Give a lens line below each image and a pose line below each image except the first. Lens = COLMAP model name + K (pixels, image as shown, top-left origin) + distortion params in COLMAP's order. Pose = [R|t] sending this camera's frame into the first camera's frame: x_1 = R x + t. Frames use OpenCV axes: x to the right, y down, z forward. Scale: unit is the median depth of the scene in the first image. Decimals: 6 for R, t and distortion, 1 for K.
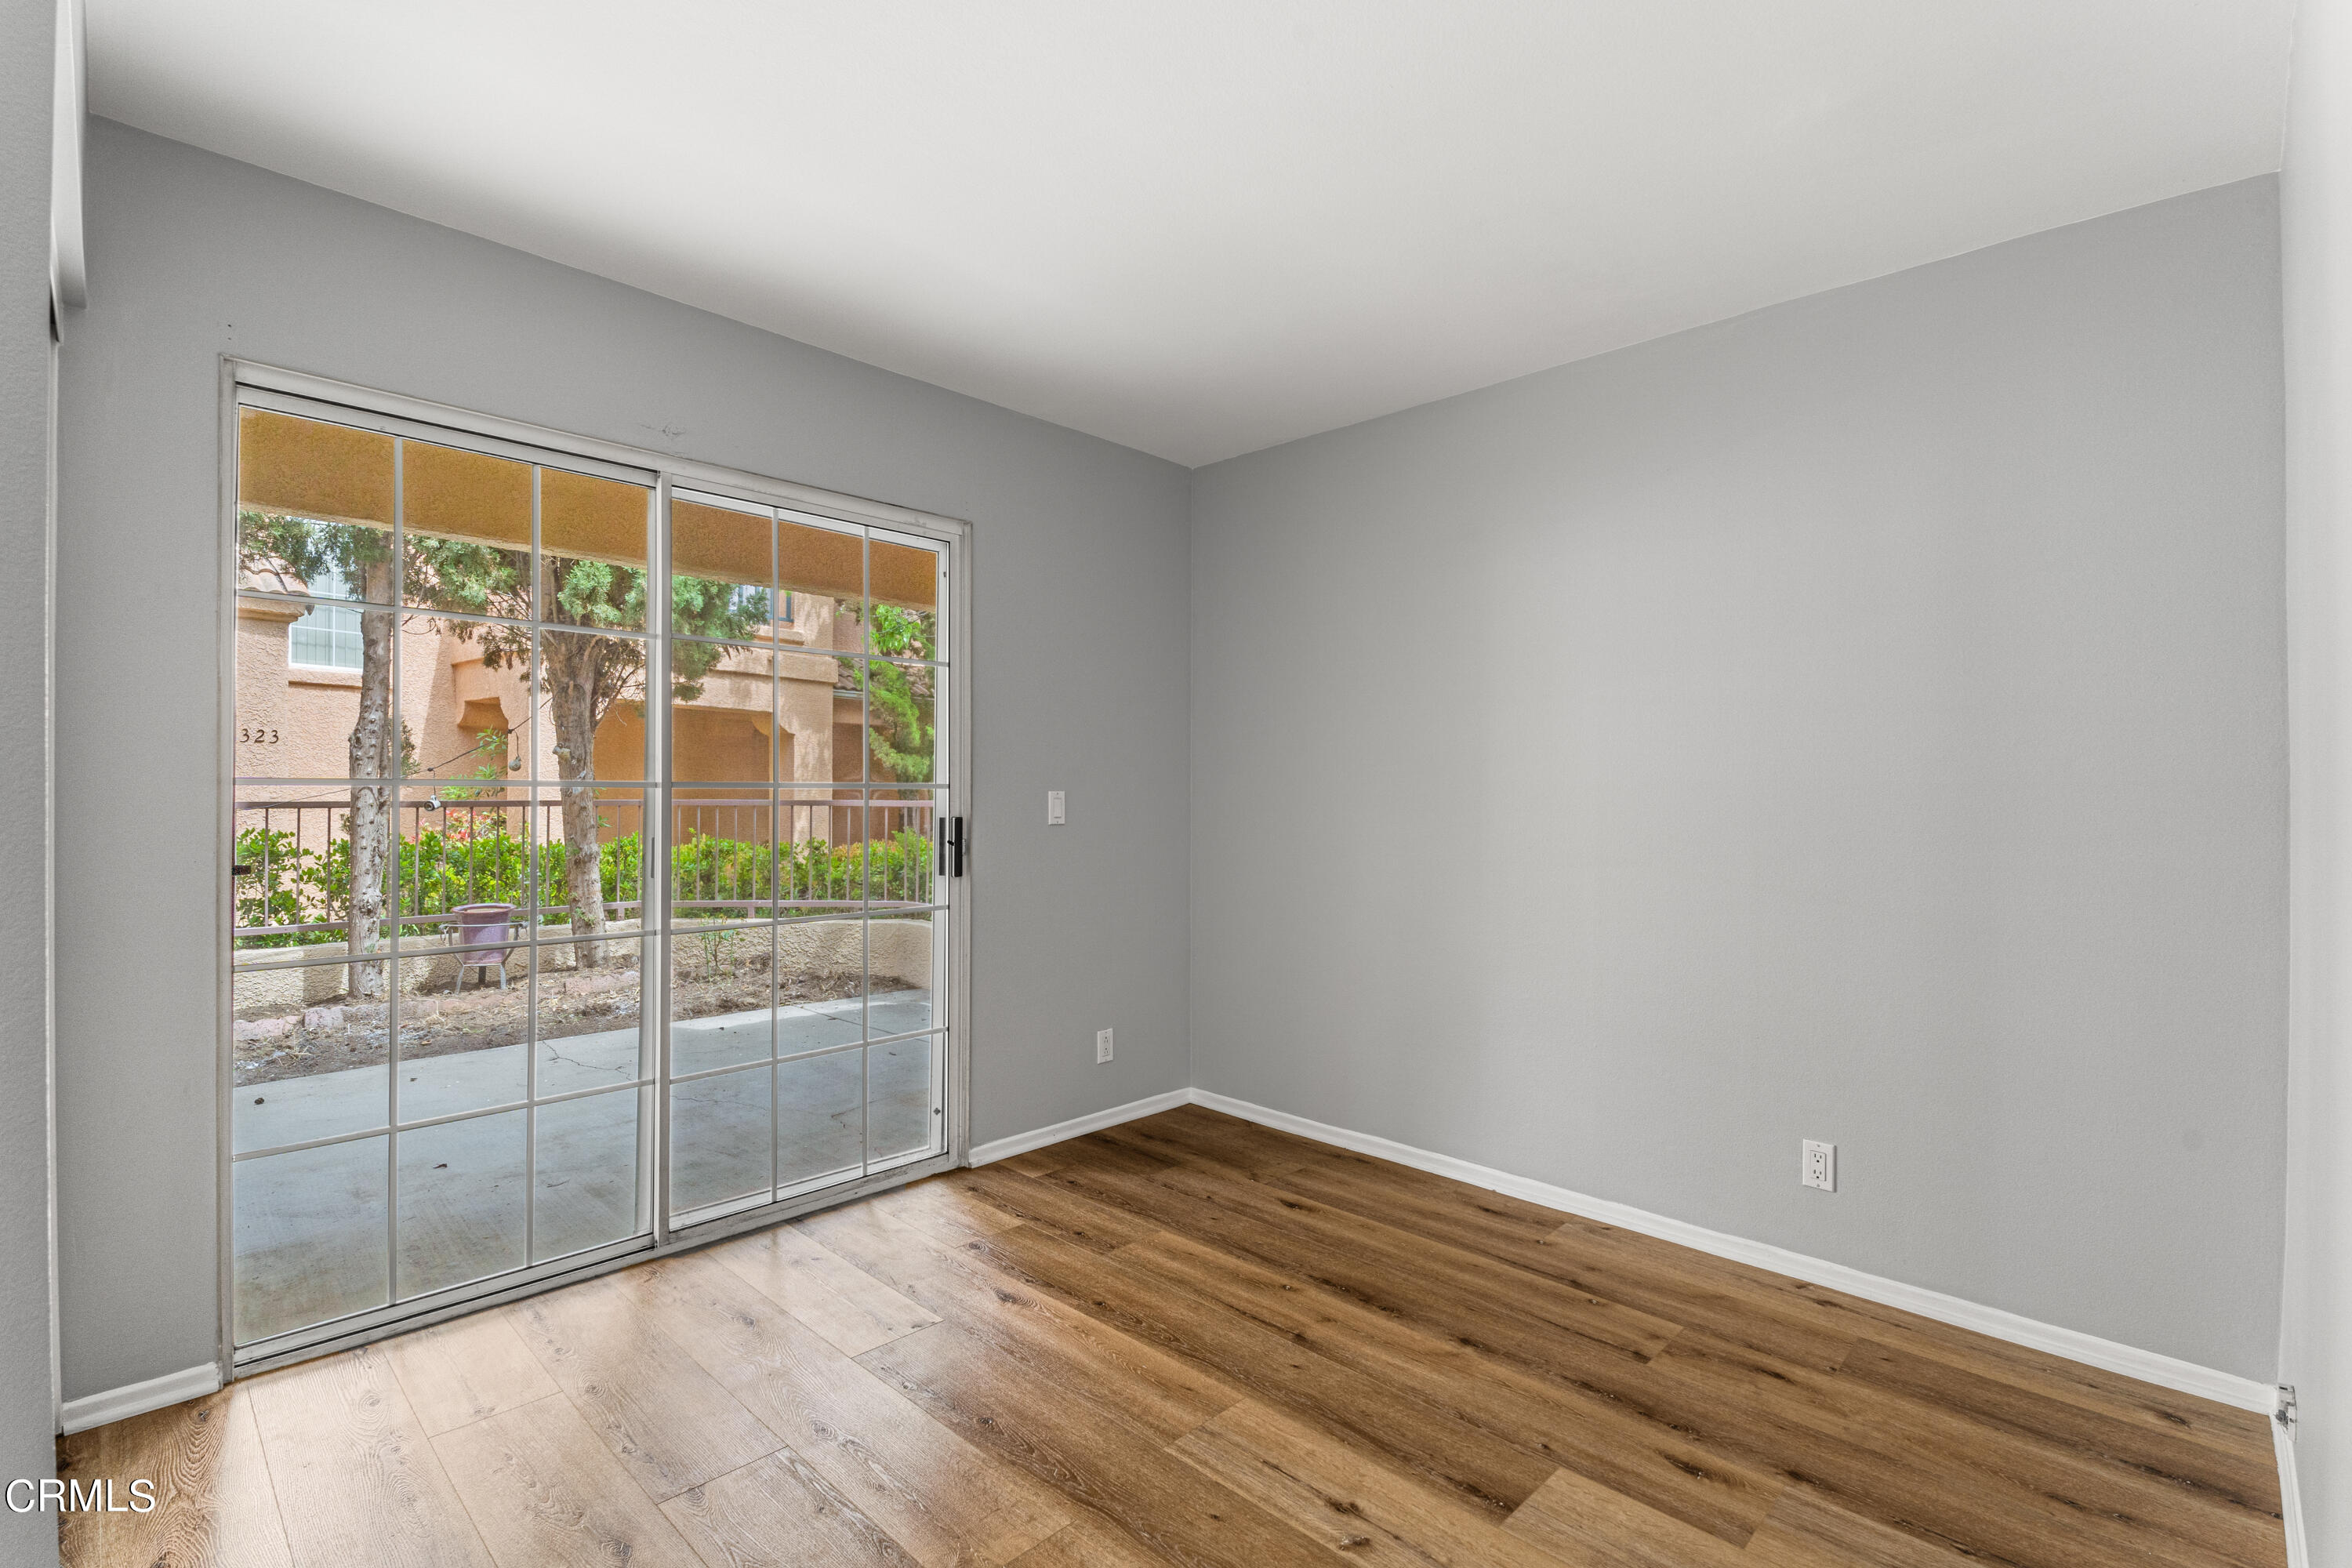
lens RADIAL K [[1073.7, 0, 1185.8], [0, 1073.7, 796.9], [0, 0, 1]] dist [0.010346, -0.014963]
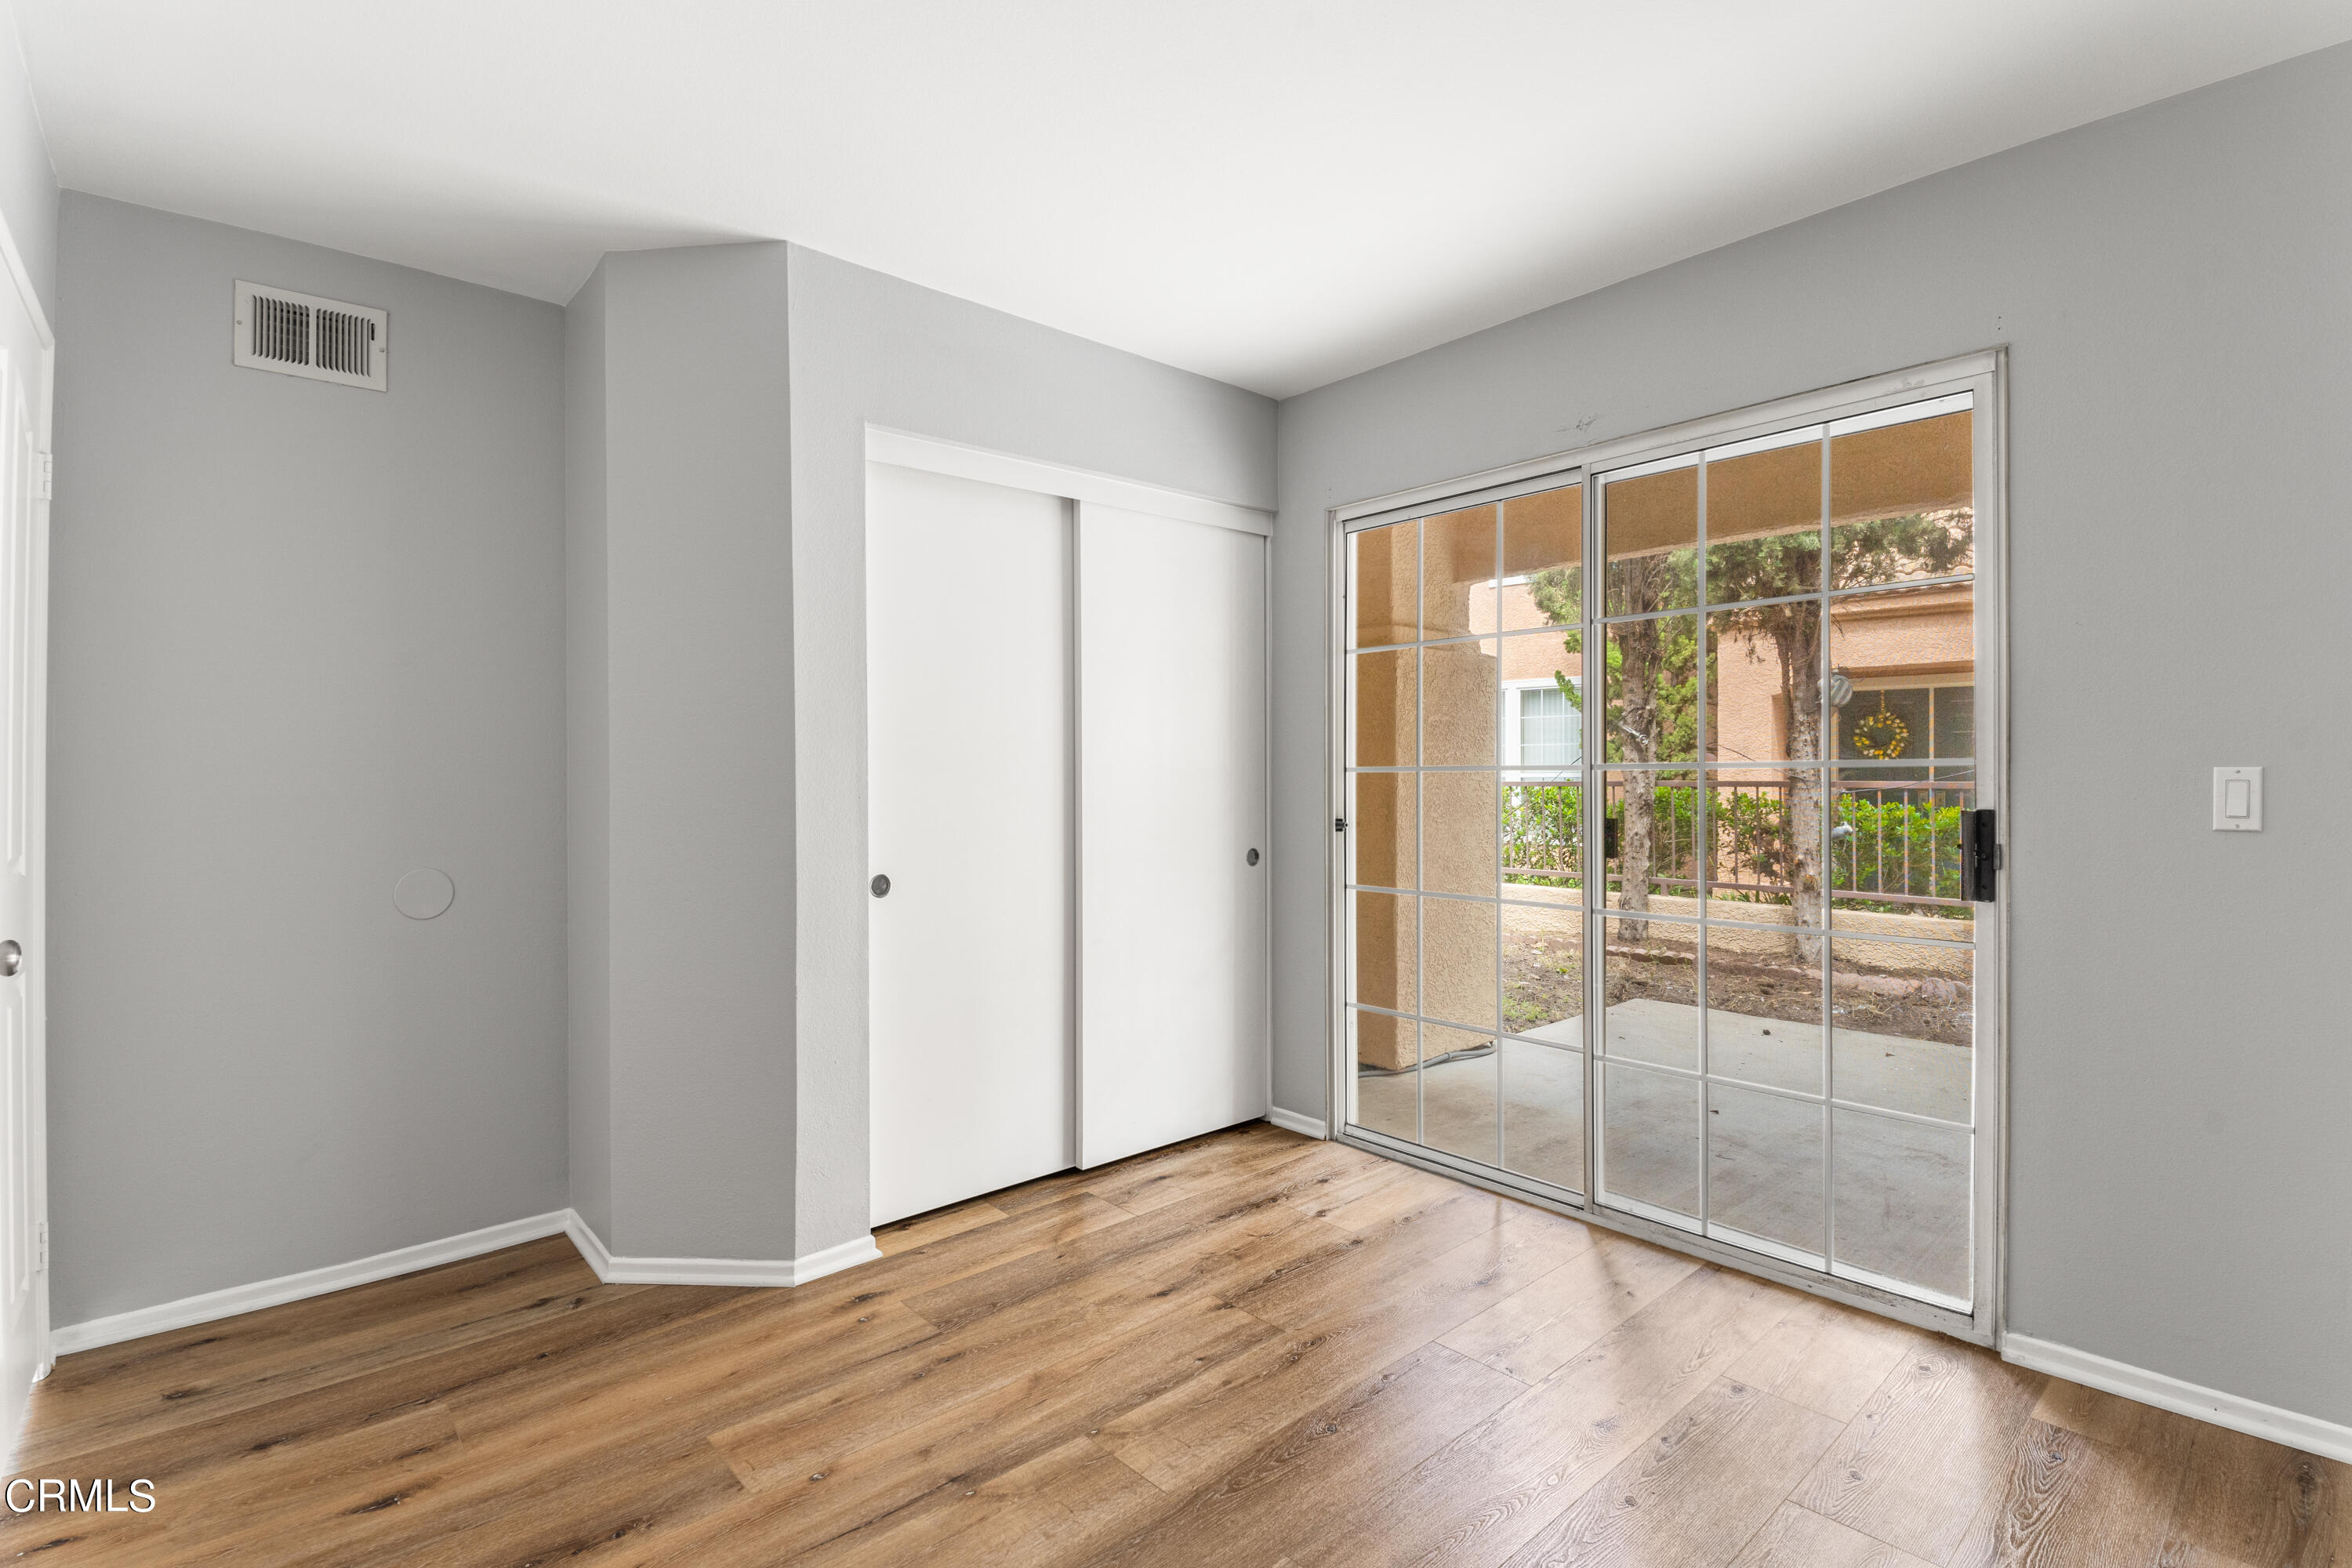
lens RADIAL K [[1073.7, 0, 1184.7], [0, 1073.7, 775.3], [0, 0, 1]] dist [0.010346, -0.014963]
pose [[-0.074976, -0.000846, -0.997185, 0.519434], [0.003492, 0.999993, -0.001111, -0.002505], [0.997179, -0.003565, -0.074972, 0.624879]]
